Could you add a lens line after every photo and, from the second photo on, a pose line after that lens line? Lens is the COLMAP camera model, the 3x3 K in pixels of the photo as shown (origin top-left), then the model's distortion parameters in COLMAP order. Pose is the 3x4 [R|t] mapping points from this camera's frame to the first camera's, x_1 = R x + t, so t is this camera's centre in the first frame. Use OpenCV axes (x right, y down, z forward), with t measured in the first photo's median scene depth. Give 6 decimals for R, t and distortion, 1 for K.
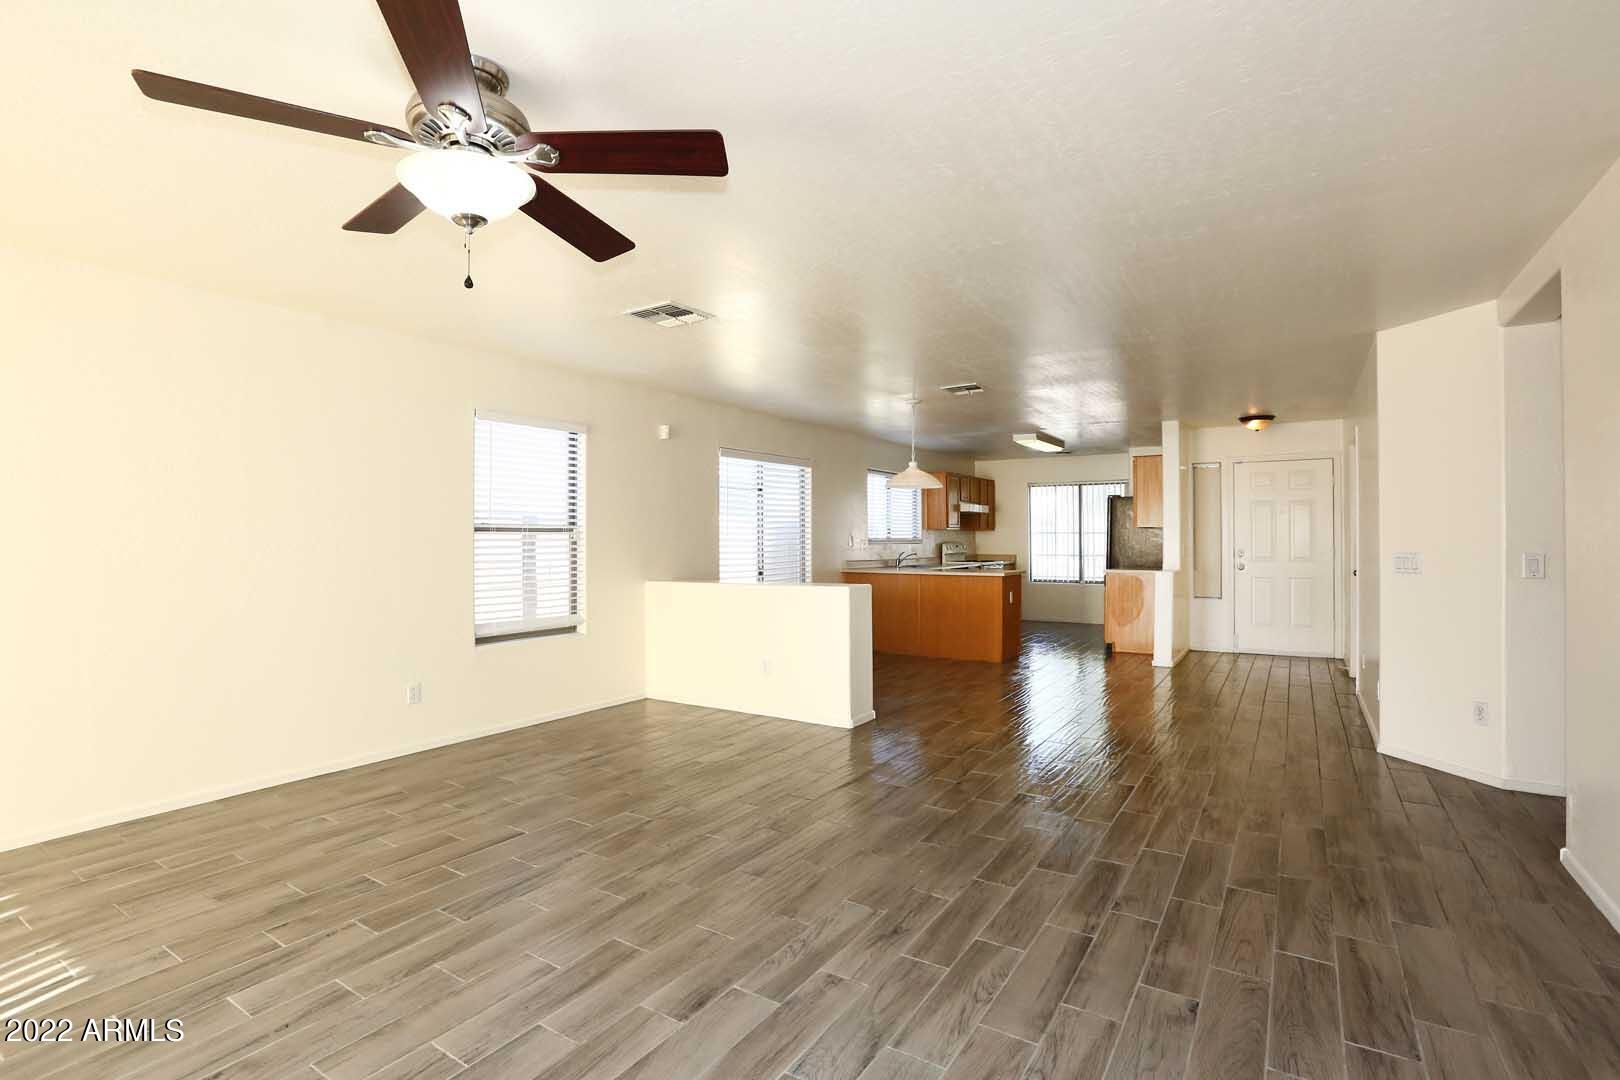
lens RADIAL K [[773.1, 0, 809.1], [0, 773.1, 540.4], [0, 0, 1]] dist [-0.025243, 0.000349]
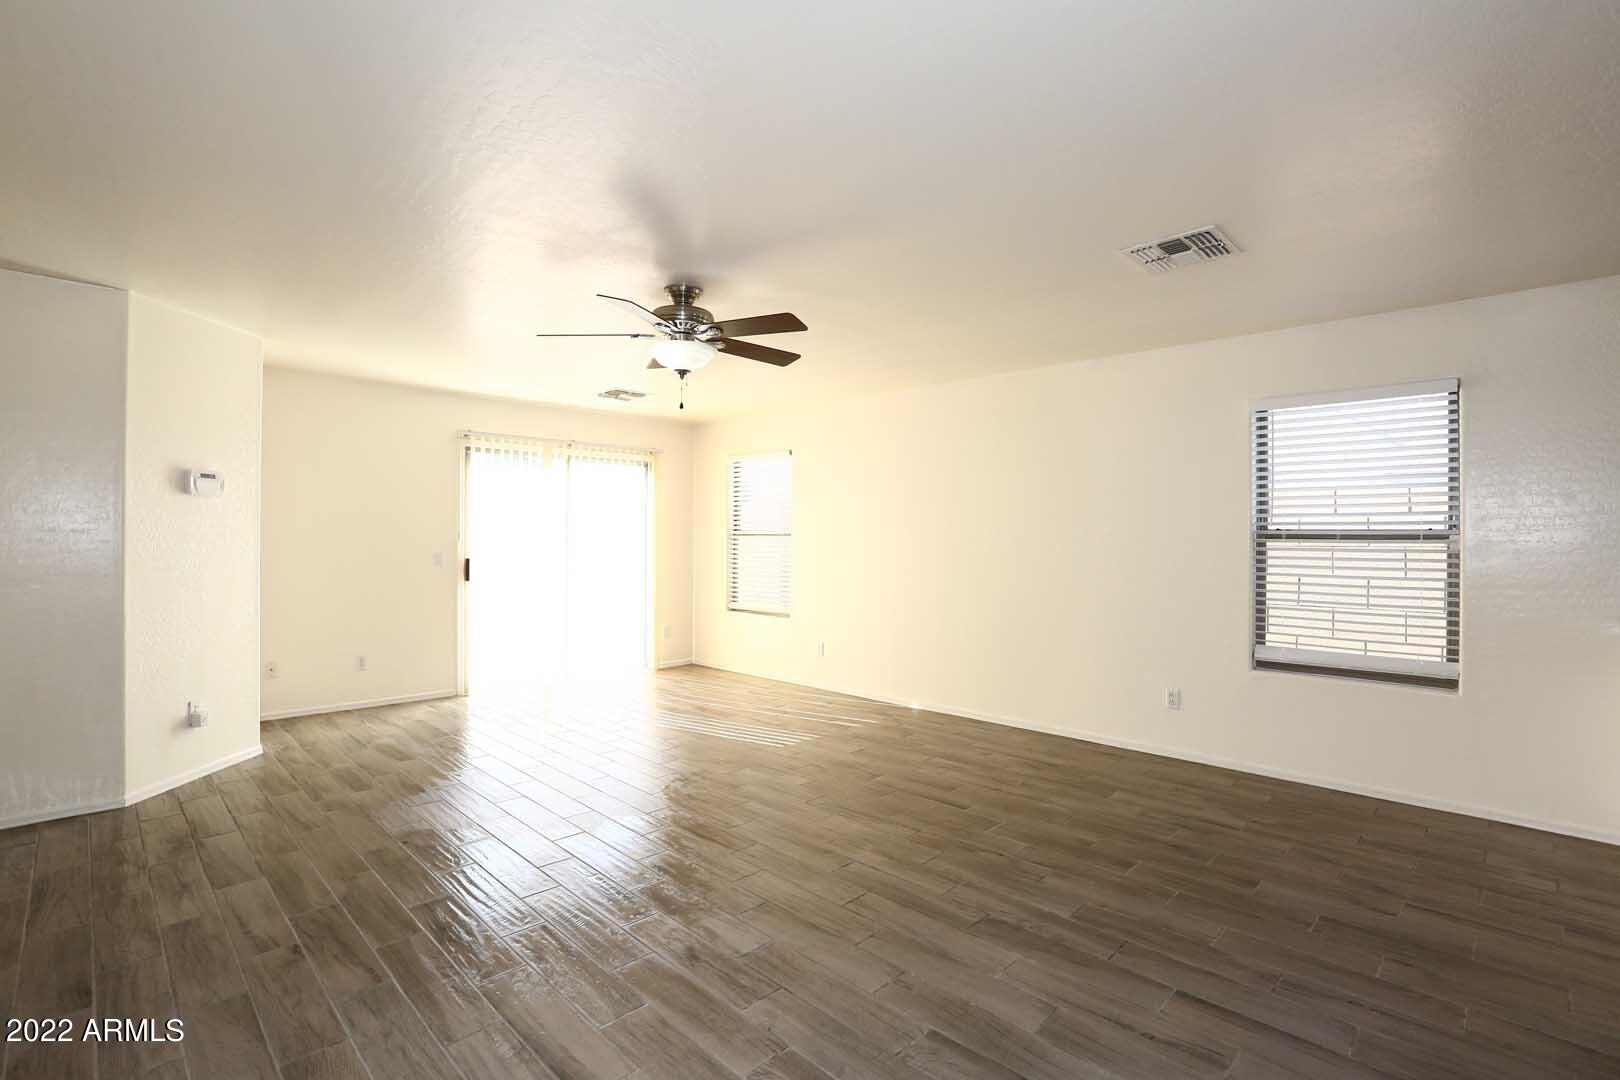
lens RADIAL K [[742.7, 0, 806.9], [0, 742.7, 541.4], [0, 0, 1]] dist [-0.006262, 0.000023]
pose [[-0.214498, 0.005478, -0.976709, 0.520200], [0.003158, 0.999983, 0.004915, -0.016432], [0.976719, -0.002030, -0.214511, 0.691854]]
